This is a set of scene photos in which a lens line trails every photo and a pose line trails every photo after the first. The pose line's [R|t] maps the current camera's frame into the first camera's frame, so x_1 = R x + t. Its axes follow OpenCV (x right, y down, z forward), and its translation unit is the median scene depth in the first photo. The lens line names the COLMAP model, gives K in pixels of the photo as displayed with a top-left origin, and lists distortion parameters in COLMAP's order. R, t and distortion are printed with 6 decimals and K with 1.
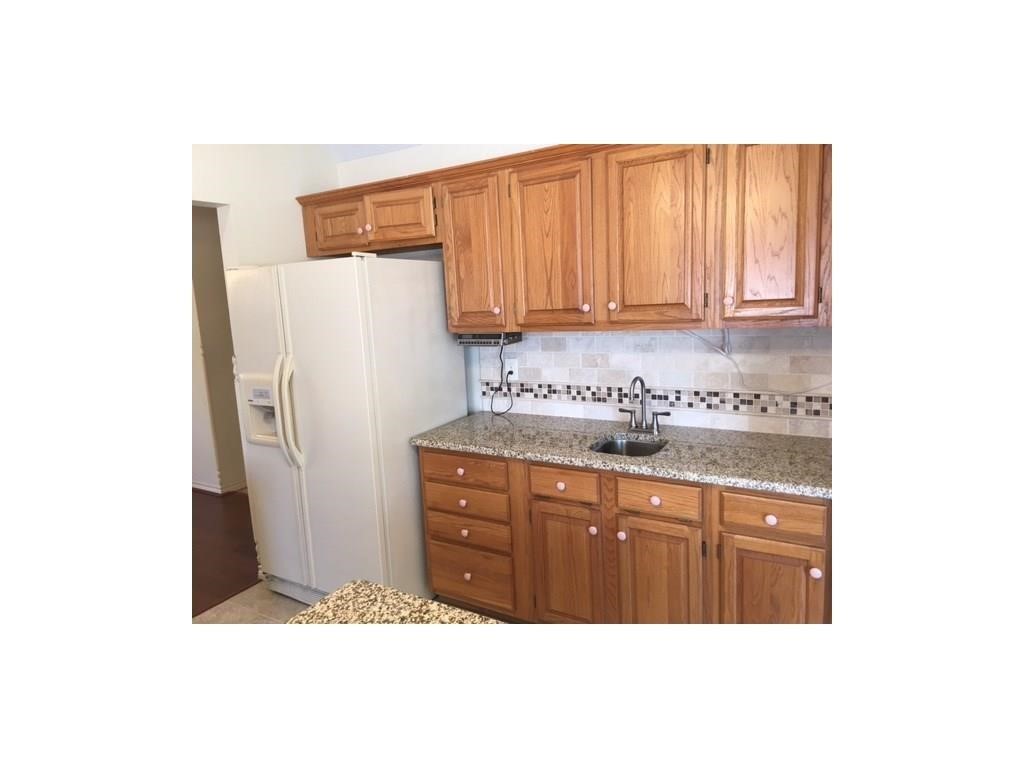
lens RADIAL K [[563.2, 0, 514.7], [0, 563.2, 380.4], [0, 0, 1]] dist [0.035666, -0.000133]
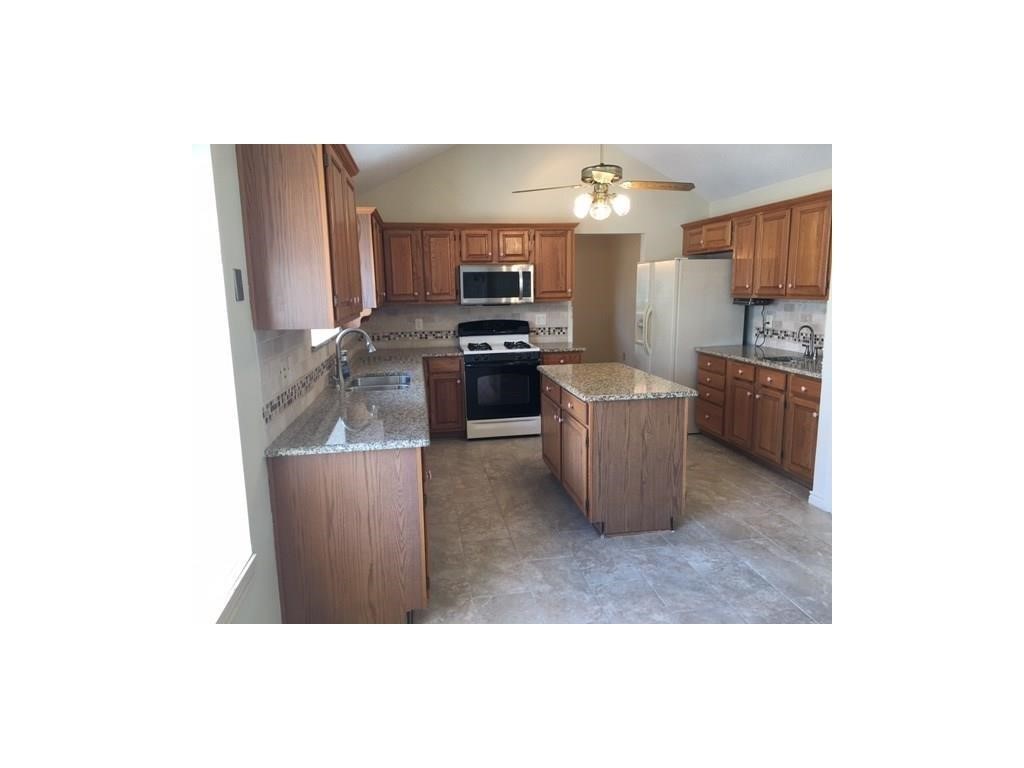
lens RADIAL K [[563.2, 0, 514.7], [0, 563.2, 380.4], [0, 0, 1]] dist [0.035666, -0.000133]
pose [[0.661272, 0.162430, -0.732349, 0.859647], [-0.129295, 0.986344, 0.102018, 0.091084], [0.738919, 0.027228, 0.673244, -0.820860]]
